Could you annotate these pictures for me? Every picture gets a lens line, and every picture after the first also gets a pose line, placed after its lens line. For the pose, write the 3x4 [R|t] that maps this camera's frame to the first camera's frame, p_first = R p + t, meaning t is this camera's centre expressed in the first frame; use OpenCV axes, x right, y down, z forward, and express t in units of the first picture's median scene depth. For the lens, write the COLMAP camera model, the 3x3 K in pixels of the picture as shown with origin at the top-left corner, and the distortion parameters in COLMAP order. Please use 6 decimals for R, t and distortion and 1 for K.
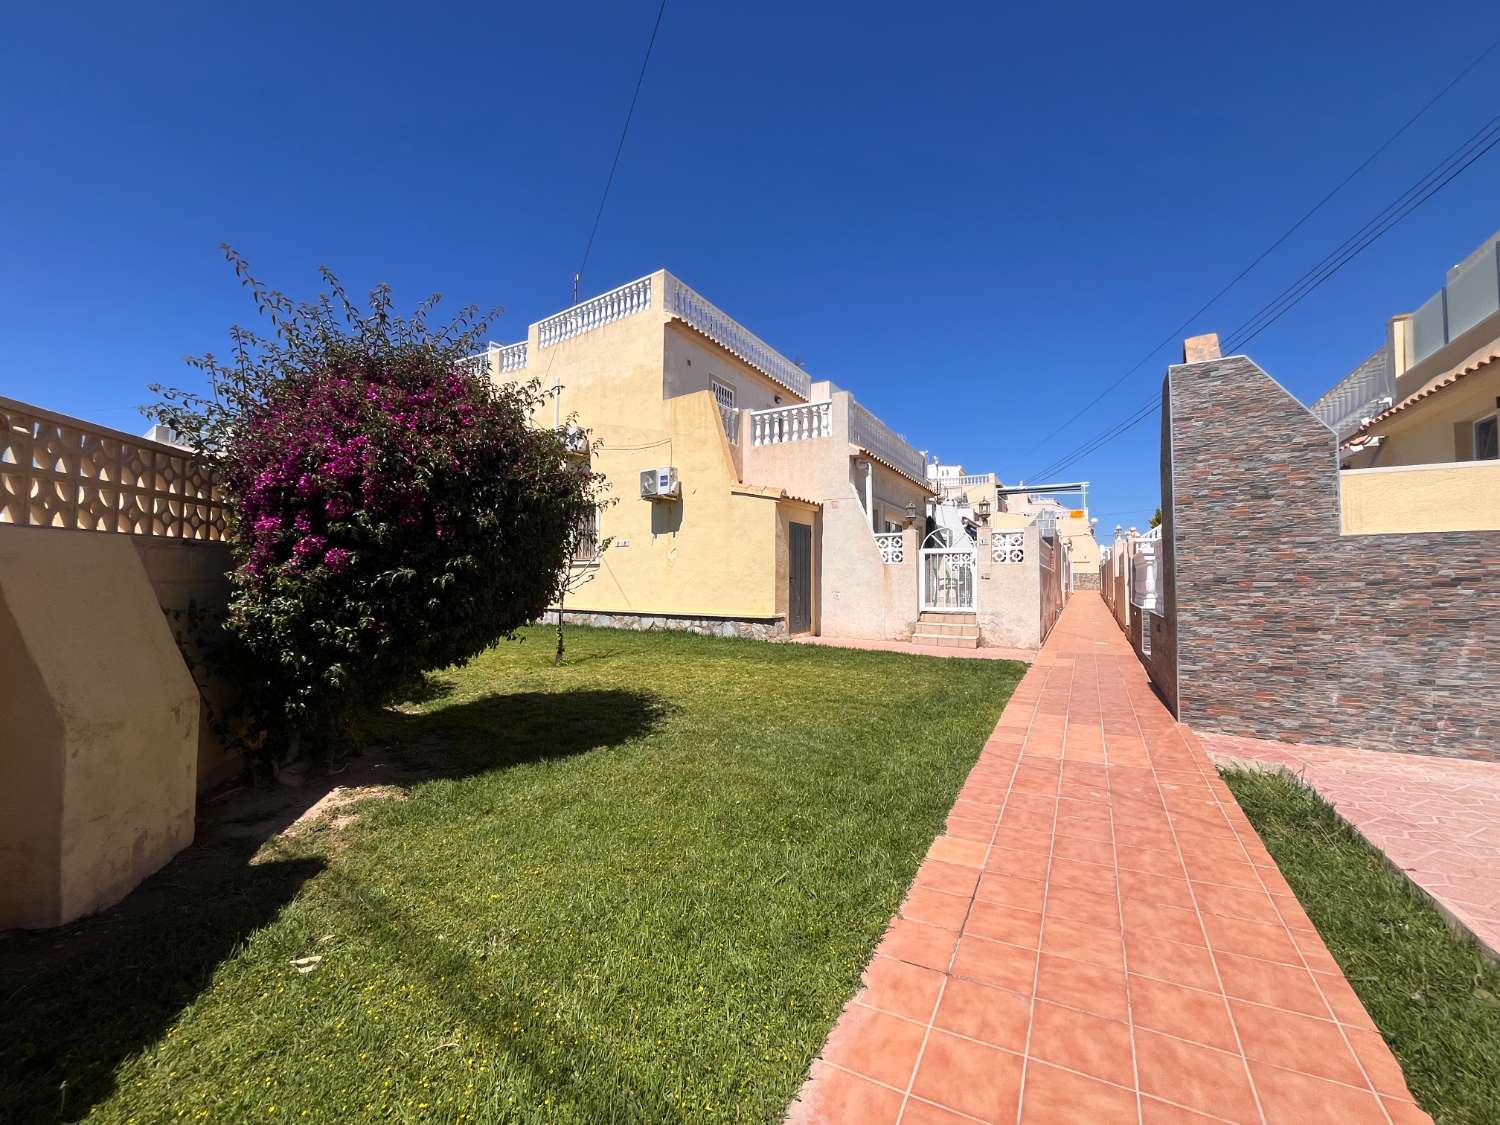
lens RADIAL K [[605.5, 0, 751.0], [0, 605.5, 558.9], [0, 0, 1]] dist [-0.002883, -0.000314]
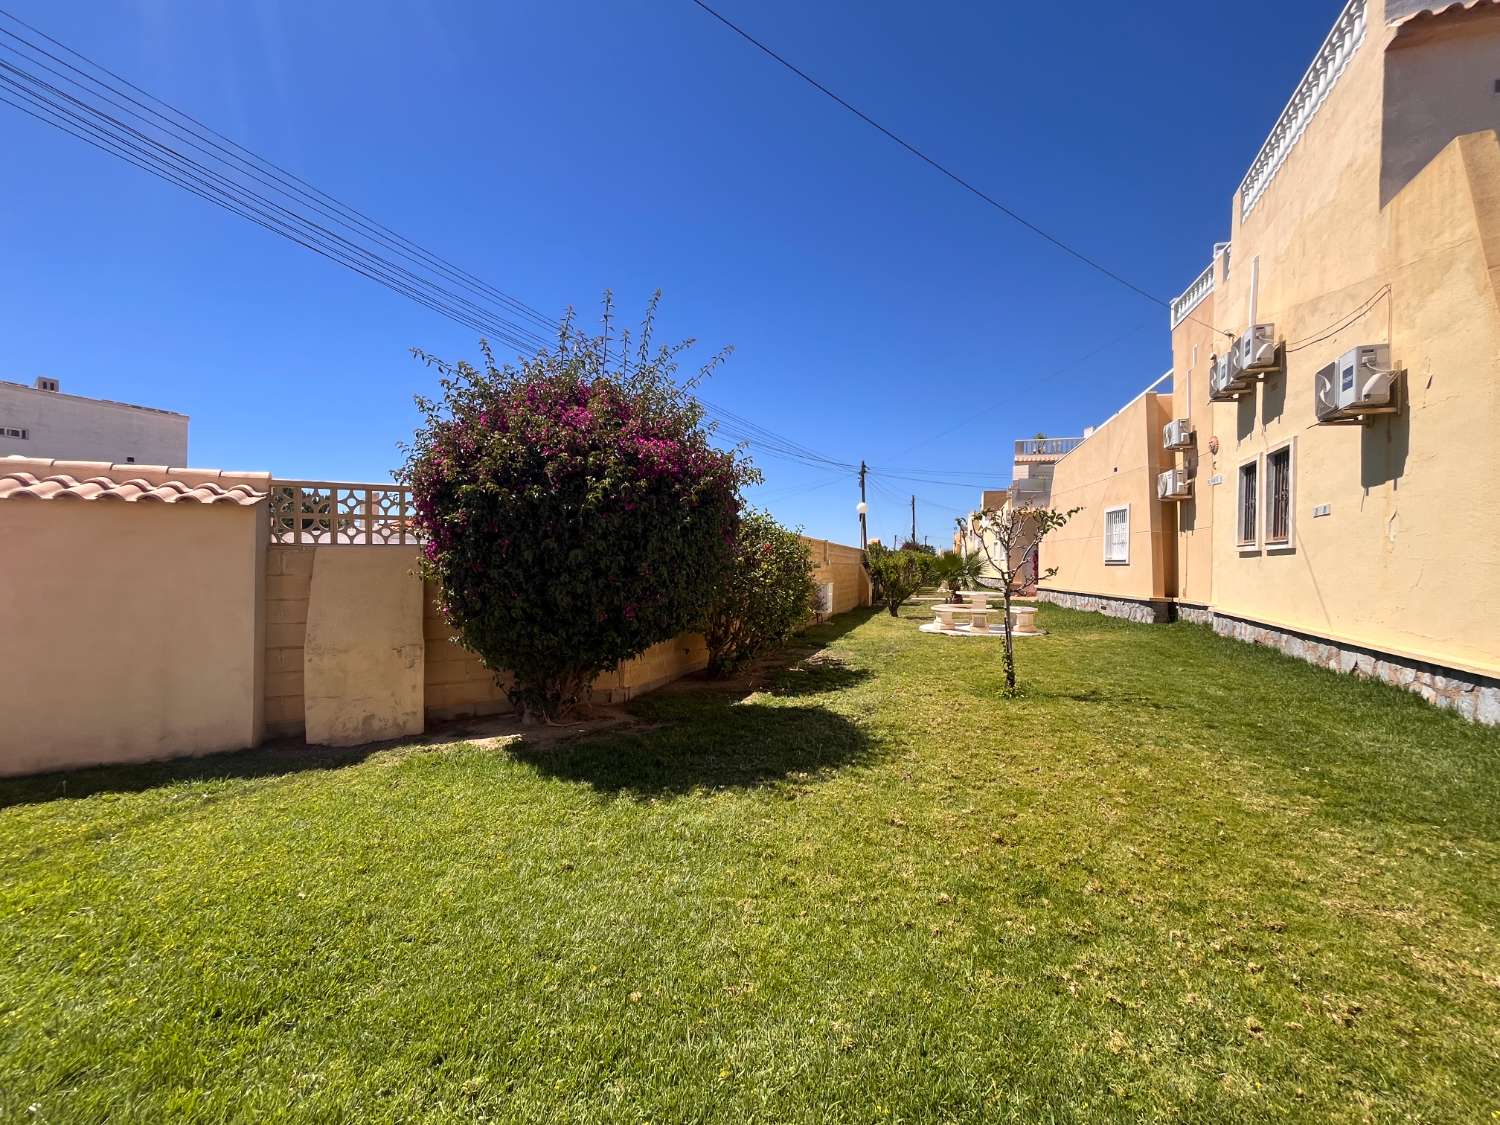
lens RADIAL K [[605.5, 0, 749.4], [0, 605.5, 568.3], [0, 0, 1]] dist [-0.002883, -0.000314]
pose [[0.219582, 0.012332, -0.975516, 0.233358], [0.024062, 0.999547, 0.018052, 0.004866], [0.975297, -0.027437, 0.219185, 0.415613]]
